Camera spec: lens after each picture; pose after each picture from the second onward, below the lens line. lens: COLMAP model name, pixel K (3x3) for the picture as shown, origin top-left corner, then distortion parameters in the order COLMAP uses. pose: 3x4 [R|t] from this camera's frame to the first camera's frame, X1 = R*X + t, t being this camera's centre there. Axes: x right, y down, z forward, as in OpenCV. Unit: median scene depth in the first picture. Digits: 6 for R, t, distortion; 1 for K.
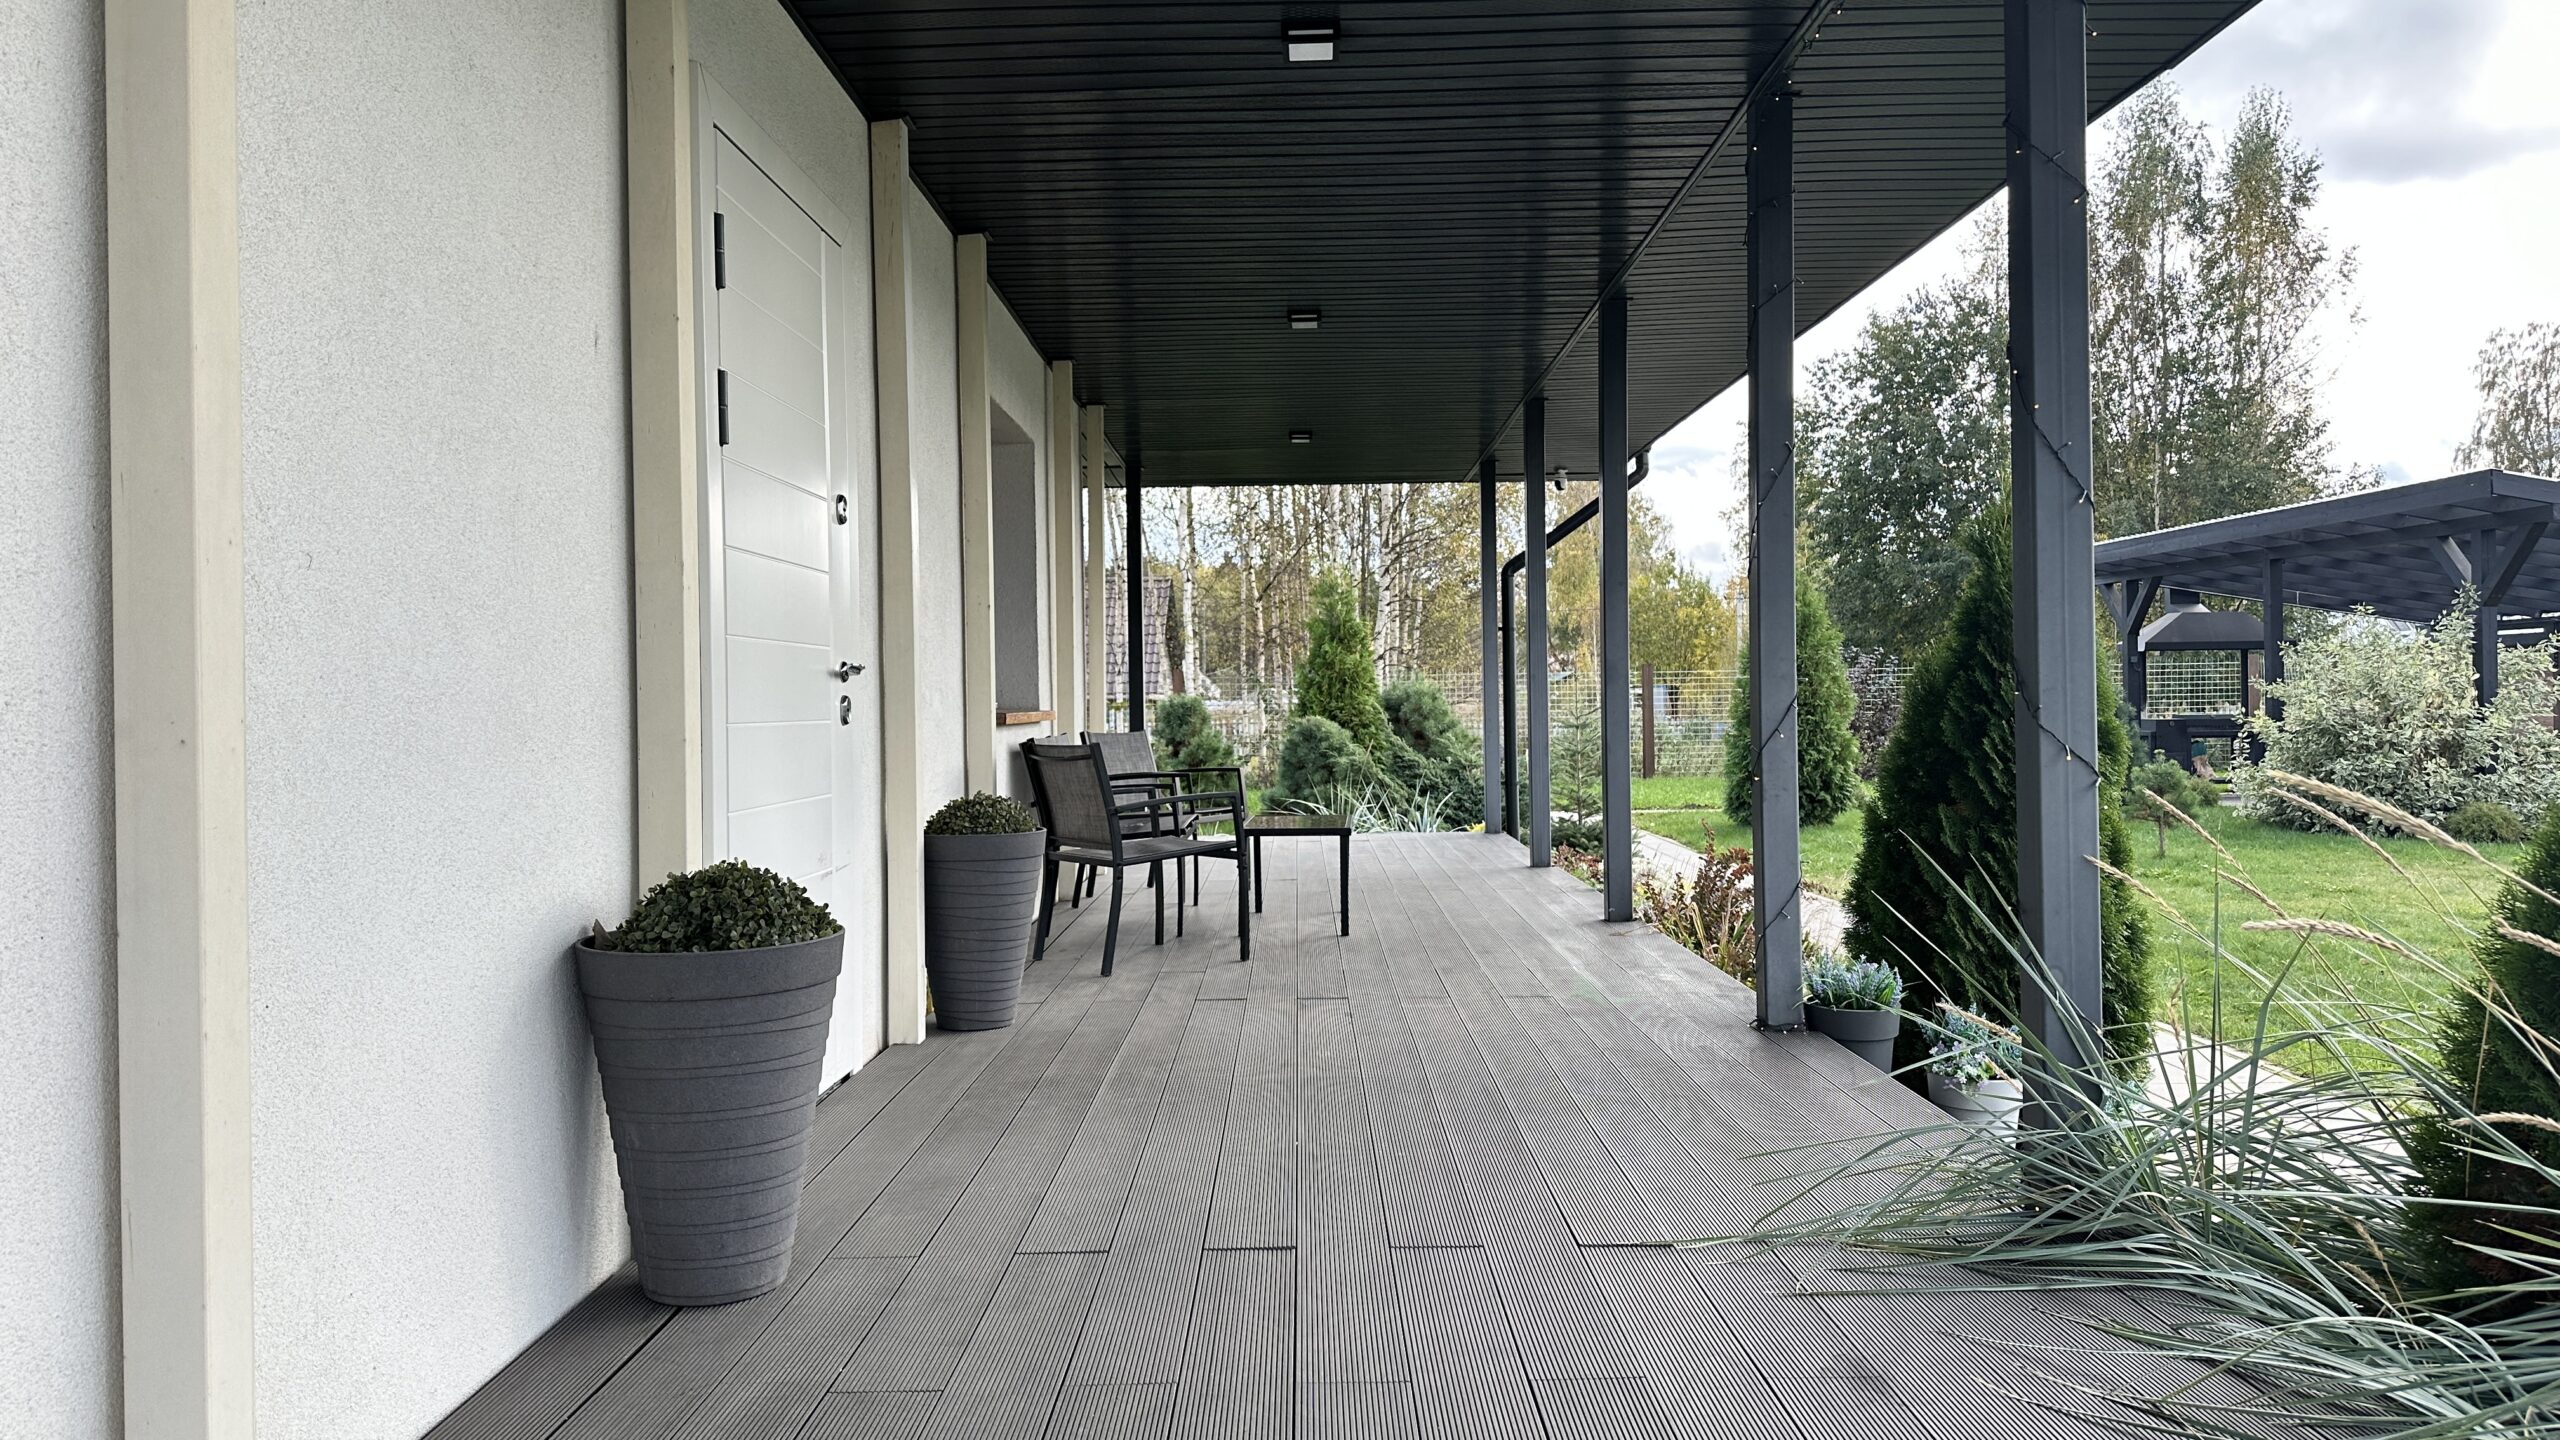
lens RADIAL K [[1816.8, 0, 1277.8], [0, 1816.8, 700.5], [0, 0, 1]] dist [0.120252, -0.172019]
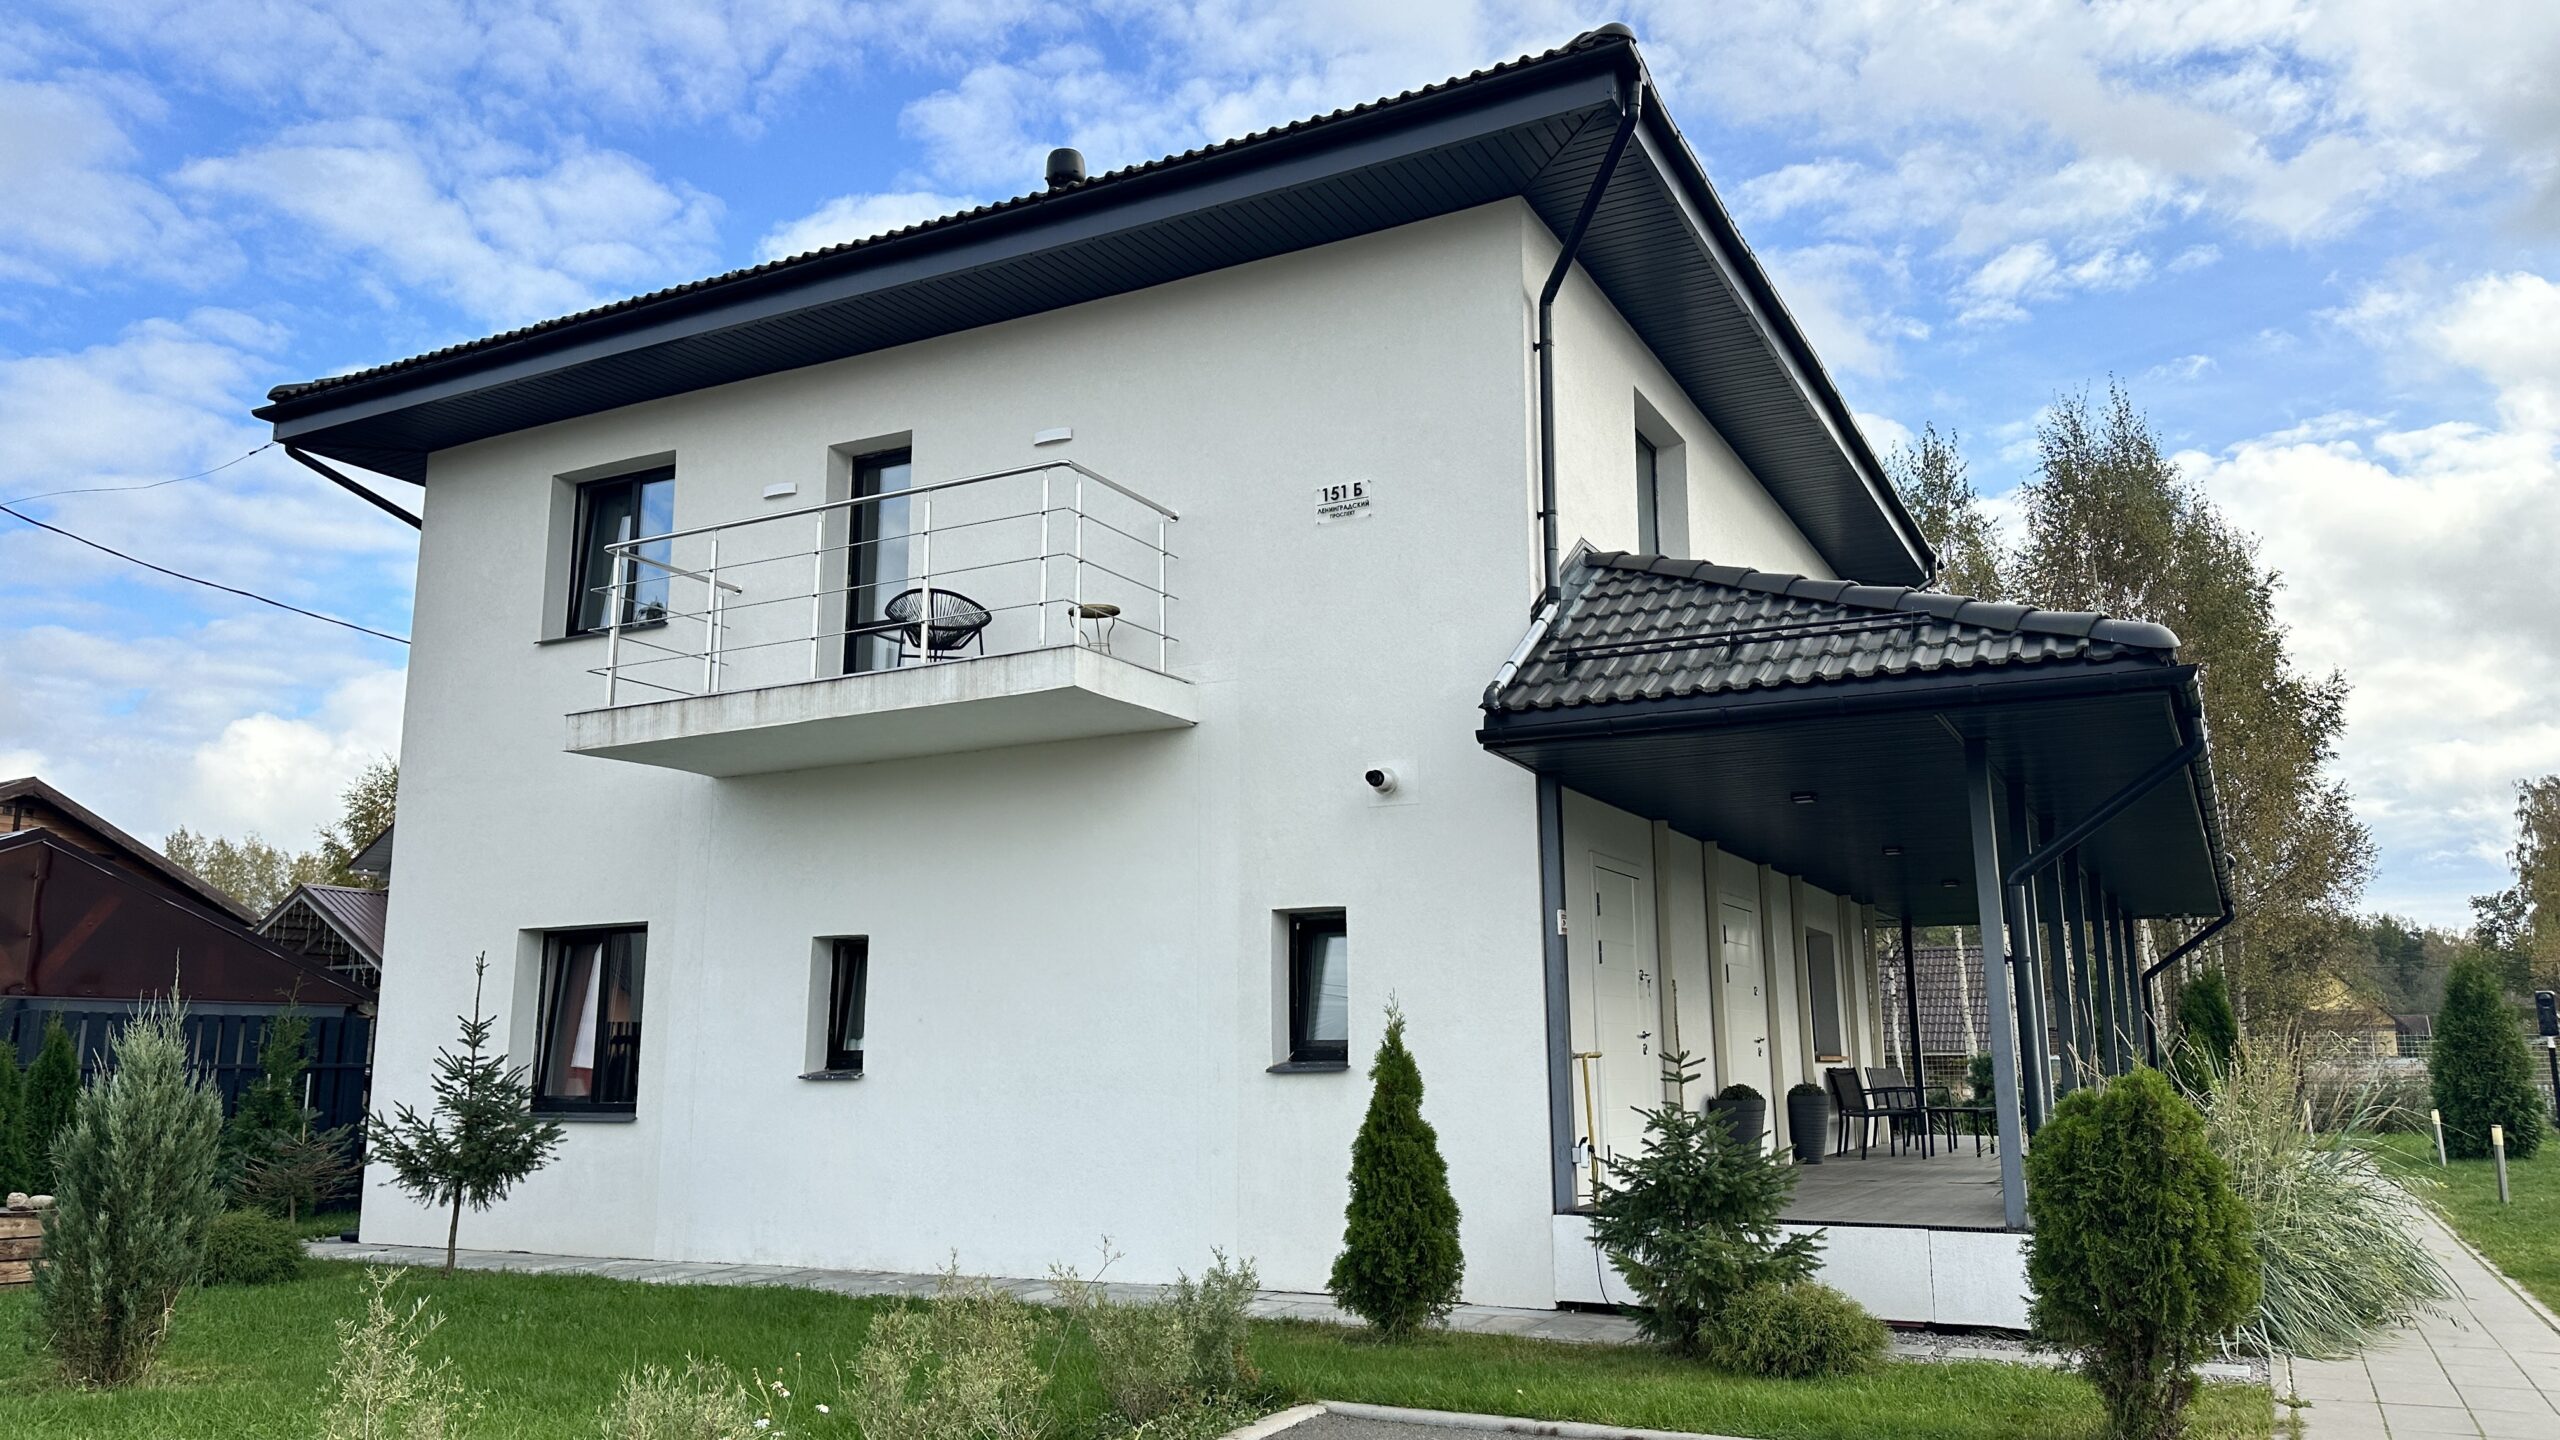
lens RADIAL K [[1816.8, 0, 1277.8], [0, 1816.8, 700.5], [0, 0, 1]] dist [0.120252, -0.172019]
pose [[0.889980, -0.075031, -0.449784, 0.374270], [-0.010065, 0.982898, -0.183877, -0.002507], [0.455888, 0.168174, 0.874004, -1.713179]]
